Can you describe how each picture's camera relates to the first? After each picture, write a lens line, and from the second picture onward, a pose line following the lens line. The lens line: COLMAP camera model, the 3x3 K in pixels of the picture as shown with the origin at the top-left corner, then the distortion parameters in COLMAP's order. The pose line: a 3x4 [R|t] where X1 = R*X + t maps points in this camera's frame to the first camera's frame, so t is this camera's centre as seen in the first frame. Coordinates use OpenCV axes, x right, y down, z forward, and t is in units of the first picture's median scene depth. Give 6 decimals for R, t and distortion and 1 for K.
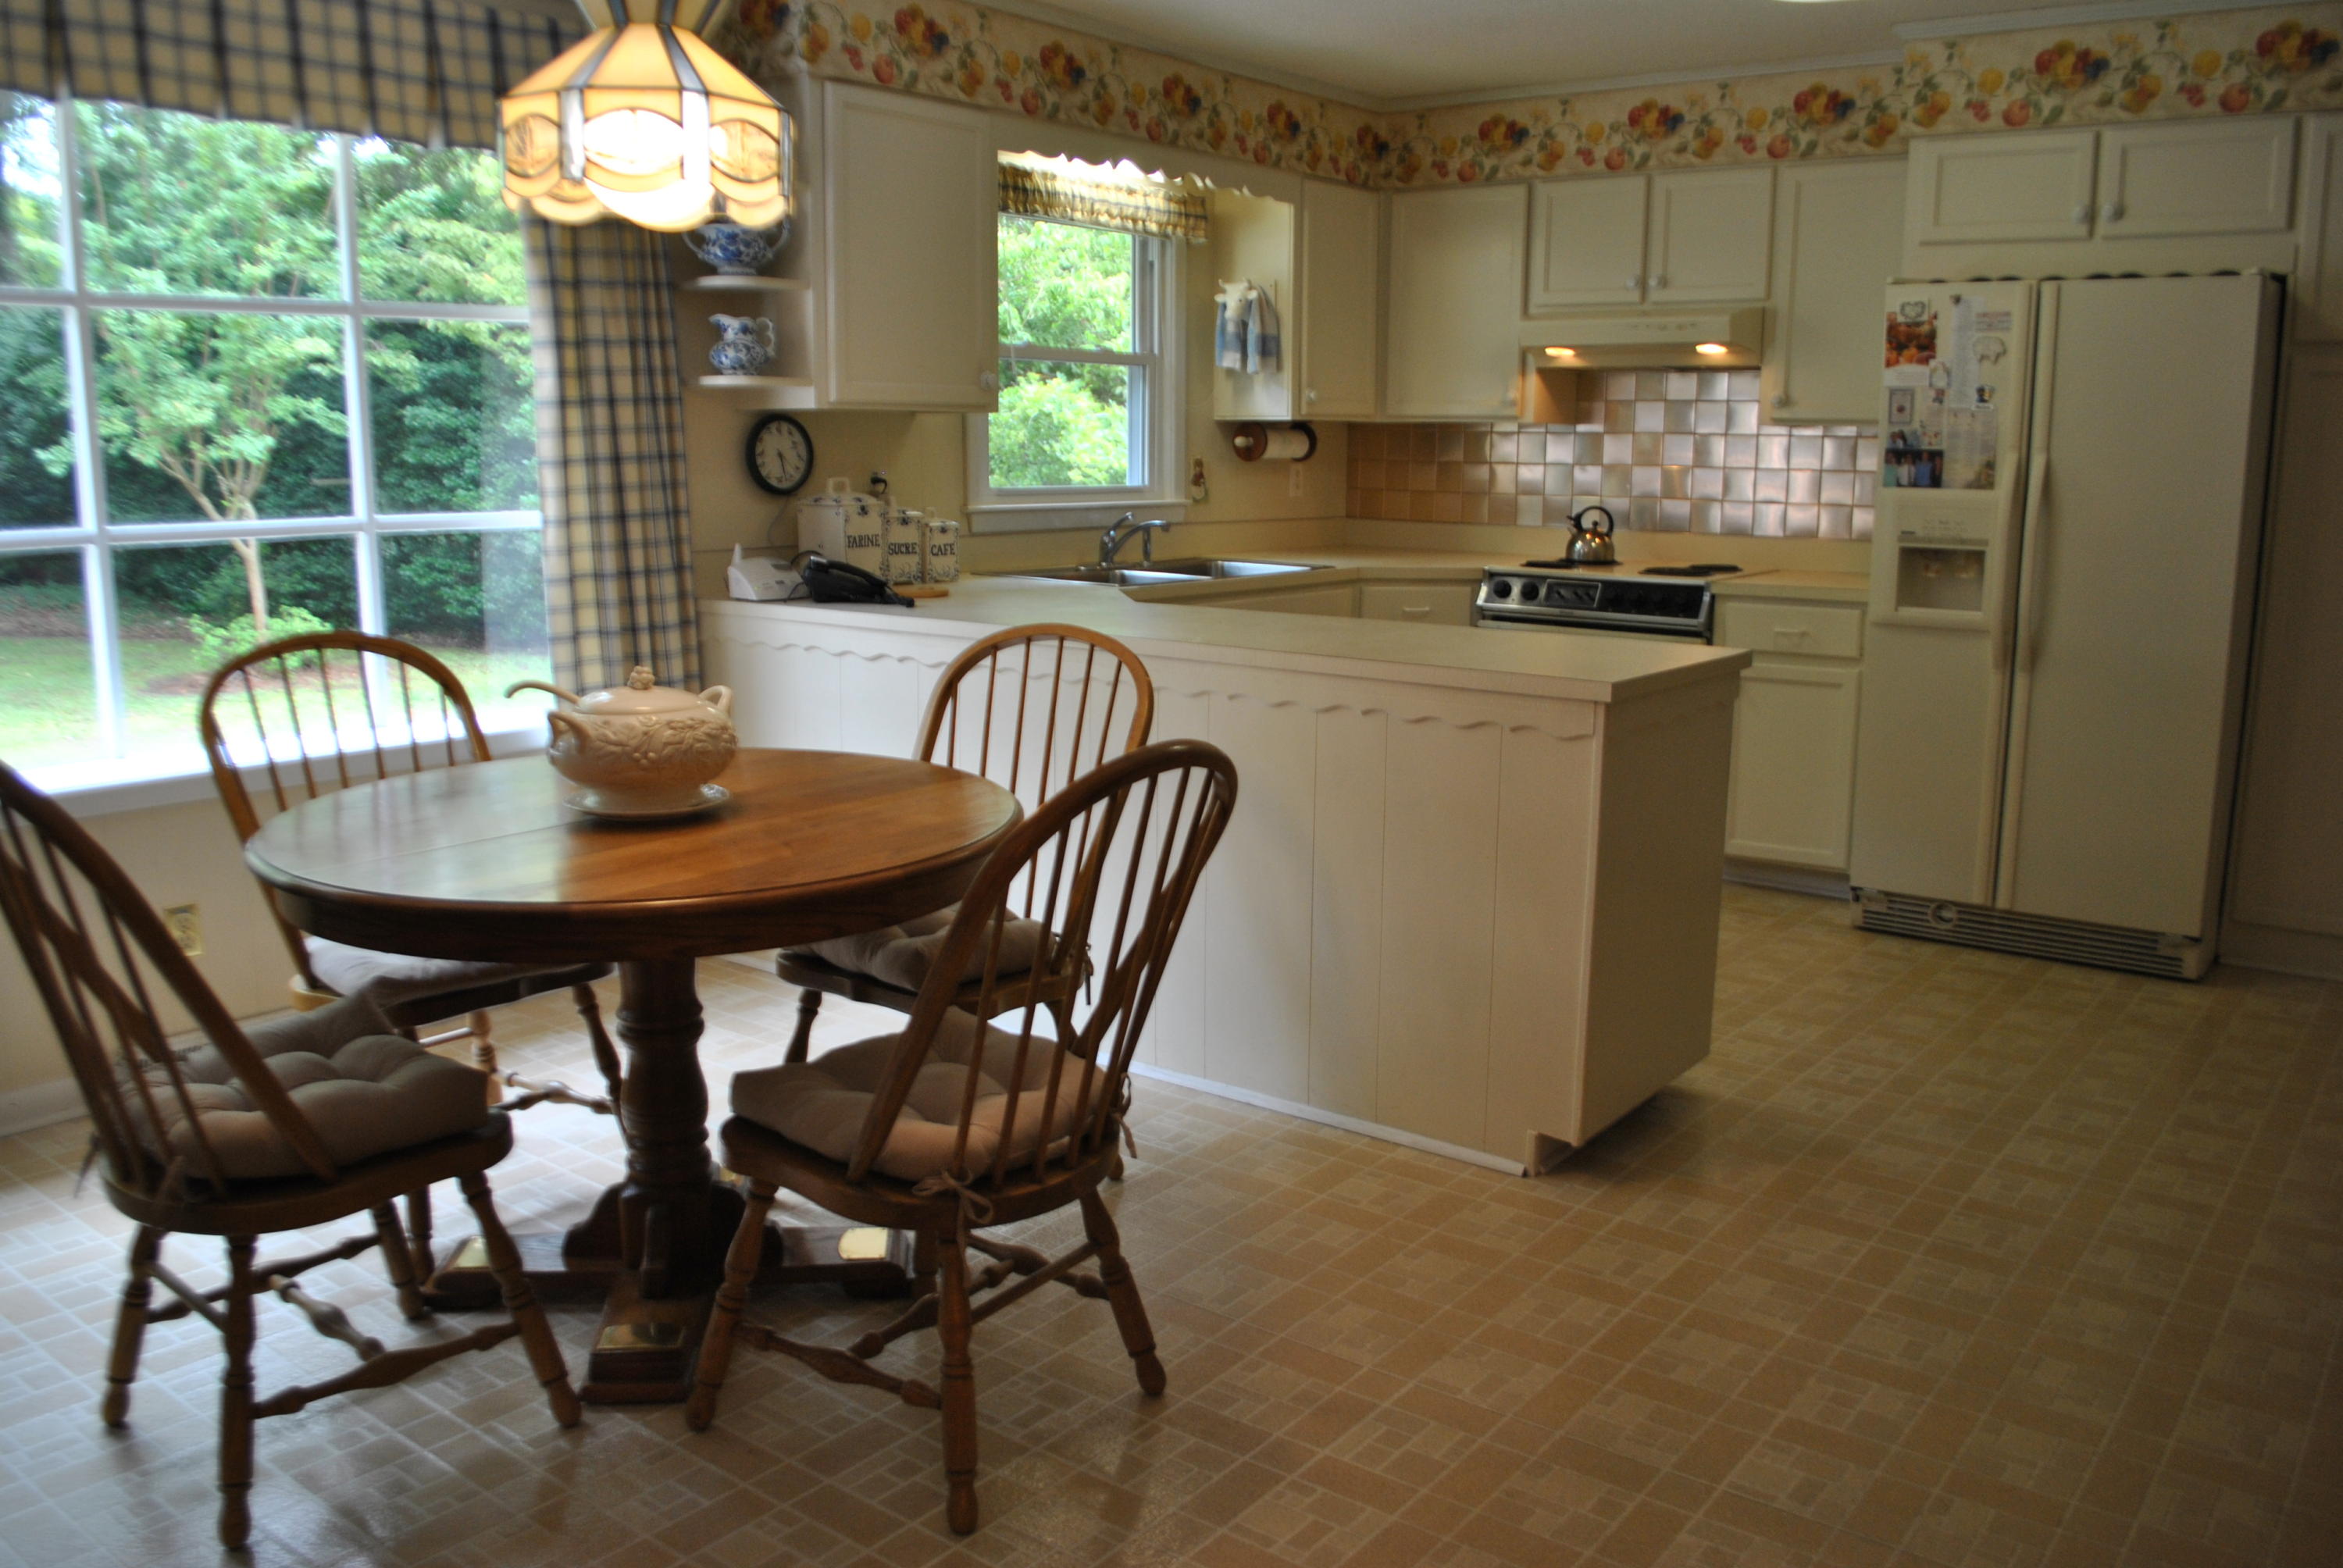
lens RADIAL K [[1890.6, 0, 1173.3], [0, 1890.6, 777.9], [0, 0, 1]] dist [-0.080082, 0.011911]
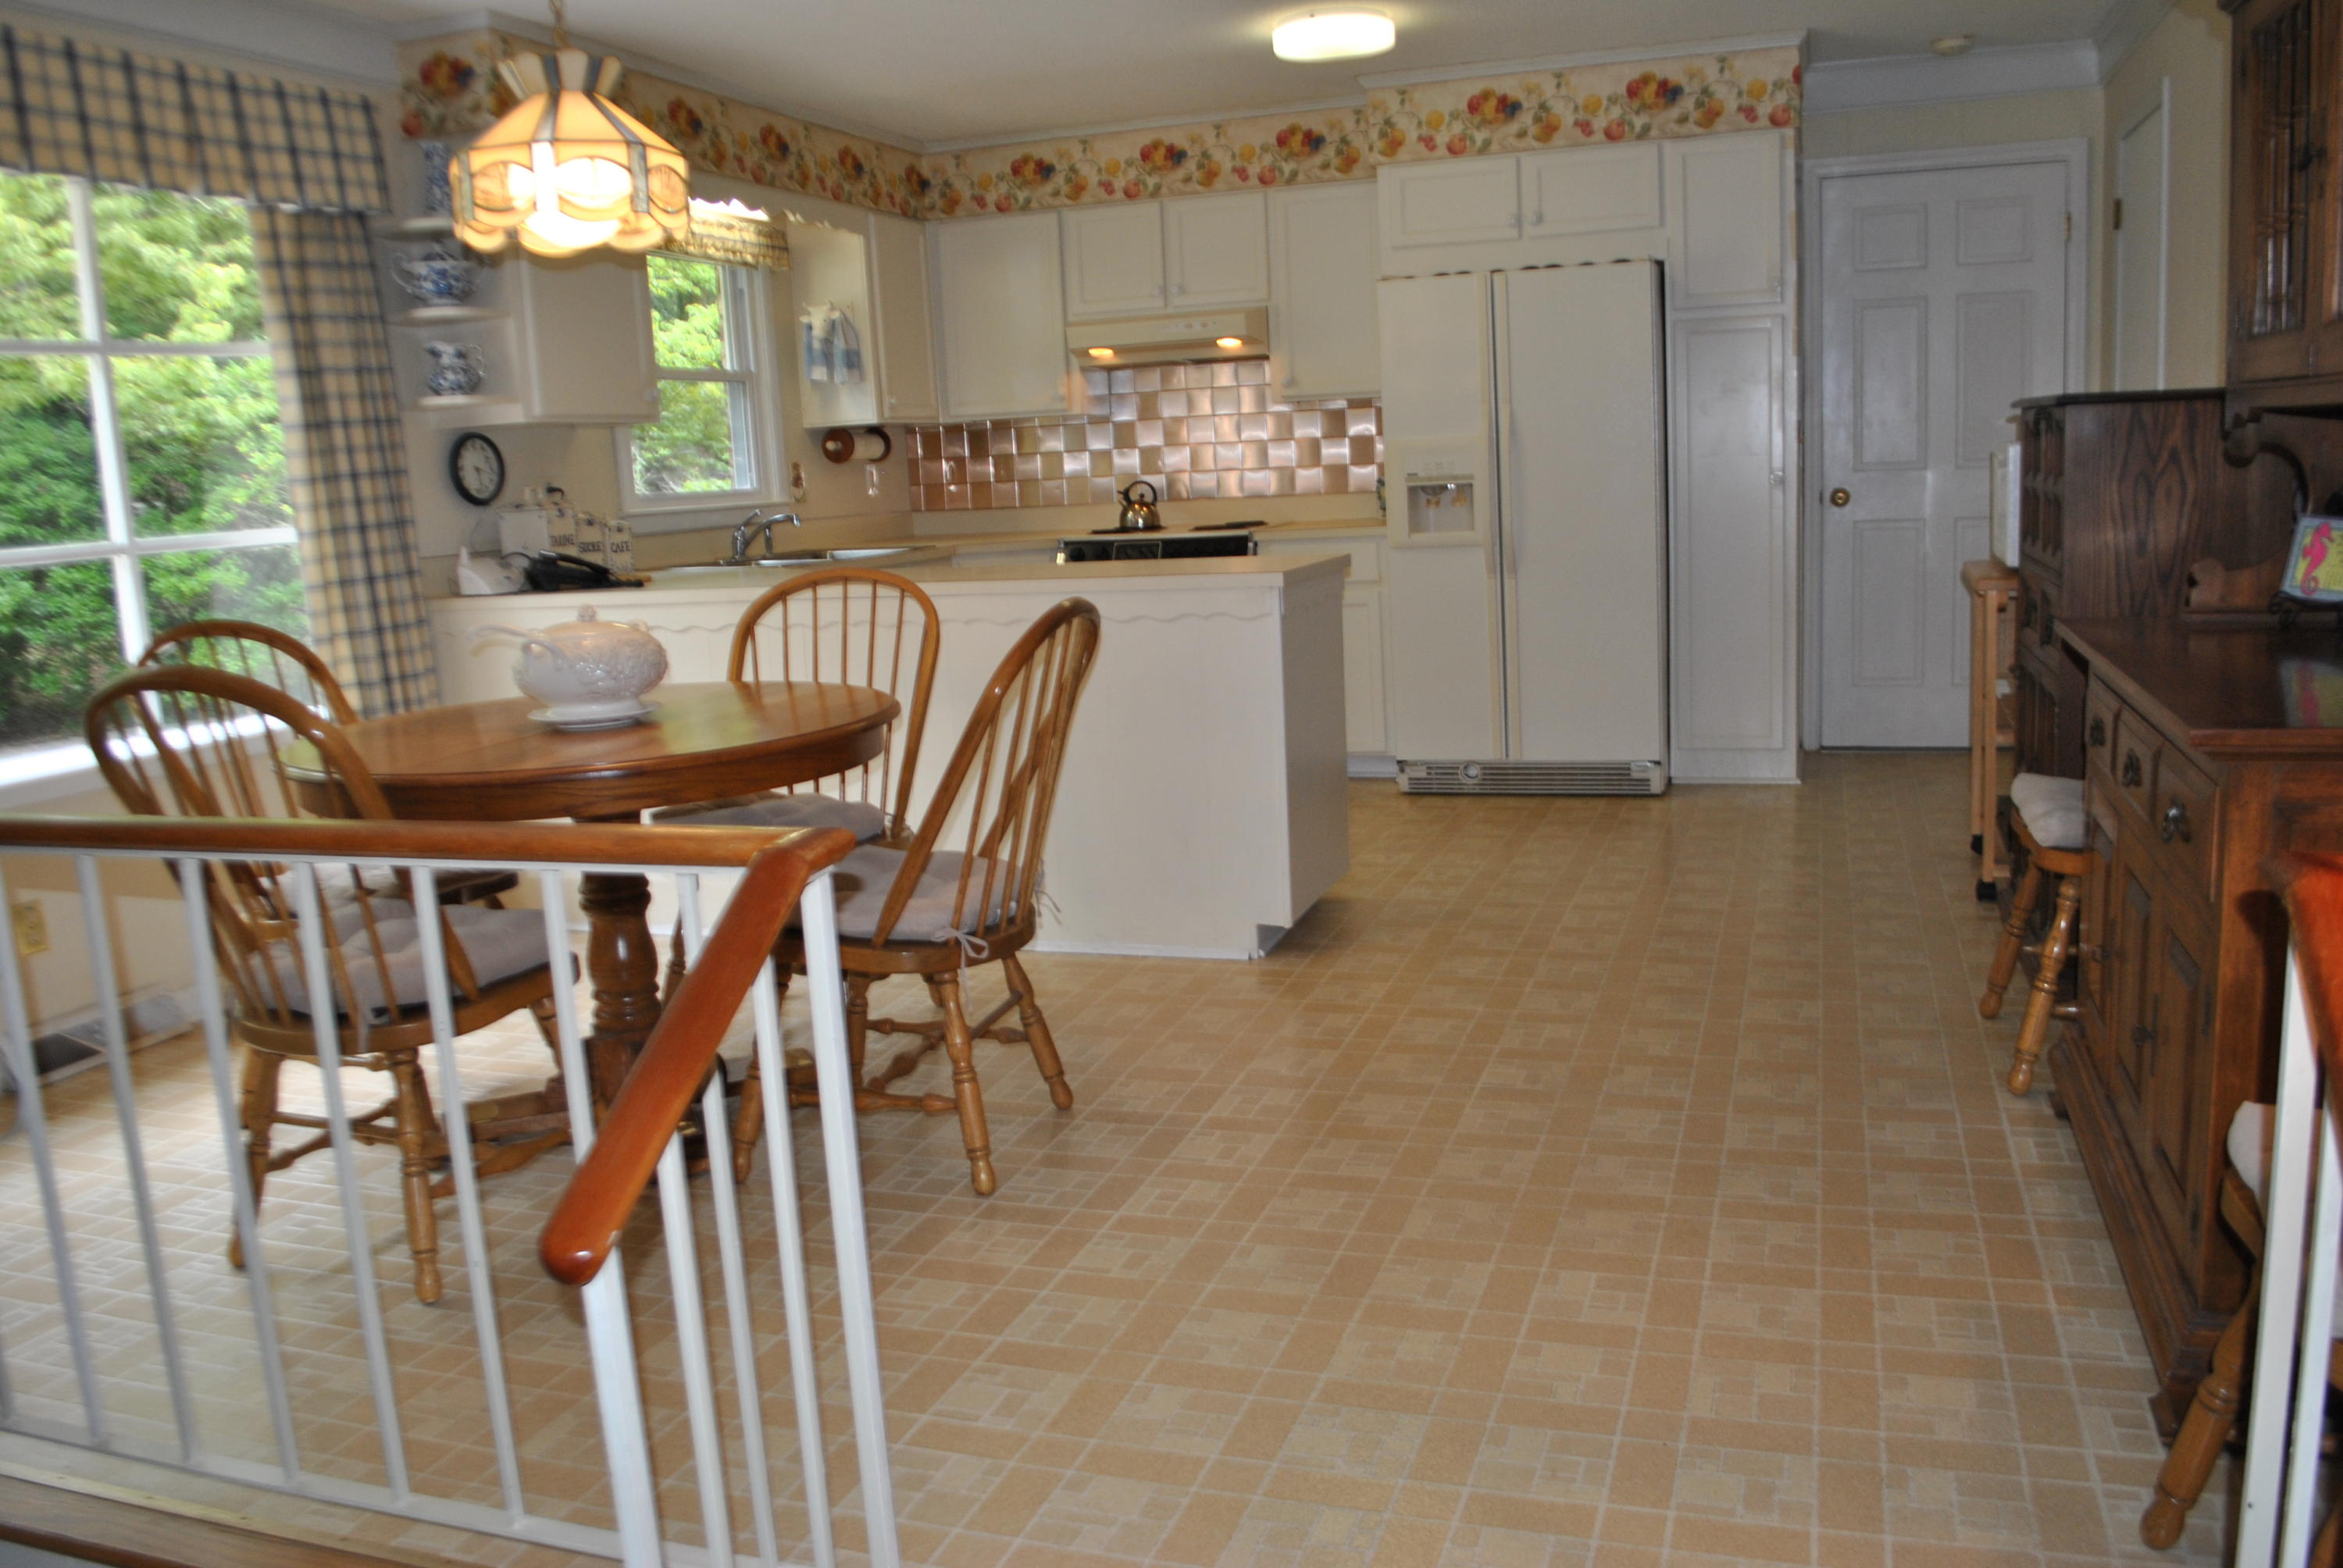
lens RADIAL K [[1890.6, 0, 1193.0], [0, 1890.6, 778.1], [0, 0, 1]] dist [-0.080082, 0.011911]
pose [[0.943496, -0.109572, 0.312744, -0.167034], [0.115375, 0.993322, -0.000049, 0.055506], [-0.310650, 0.036129, 0.949837, -0.161987]]
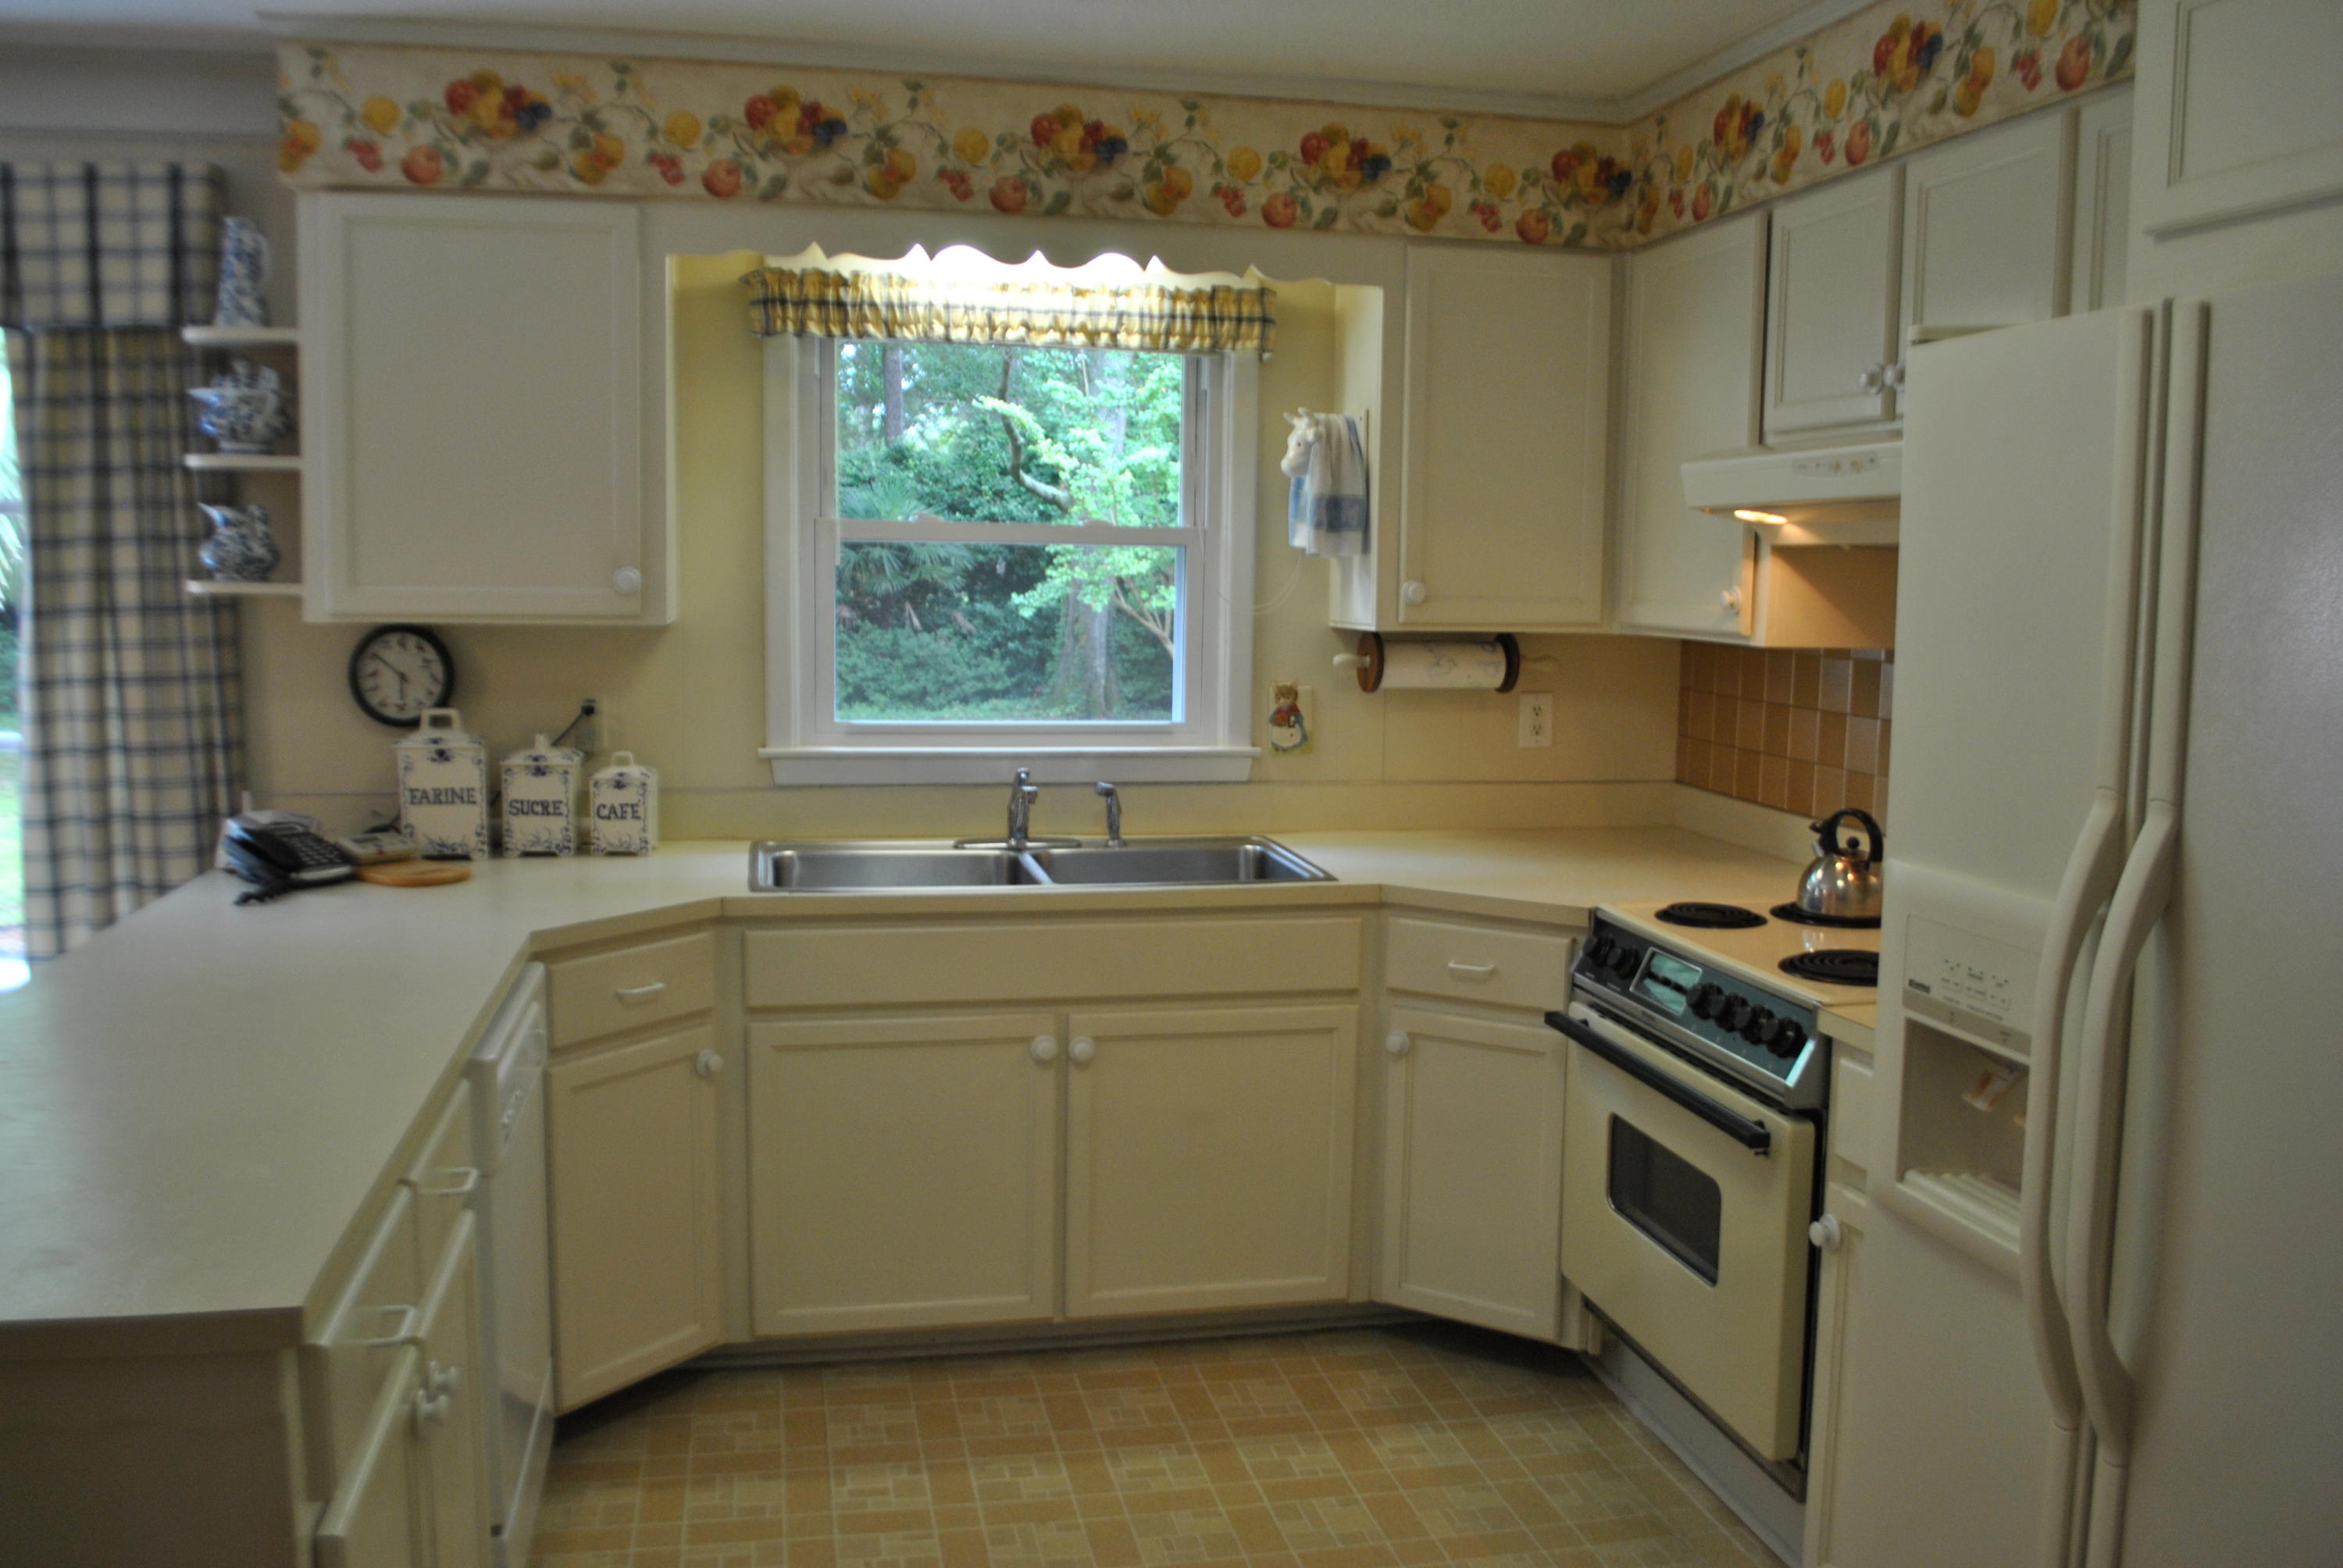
lens RADIAL K [[1890.6, 0, 1167.6], [0, 1890.6, 799.9], [0, 0, 1]] dist [-0.080082, 0.011911]
pose [[0.759790, 0.082827, -0.644871, 0.508265], [-0.123991, 0.992108, -0.018661, -0.139707], [0.638236, 0.094137, 0.764064, 0.591890]]
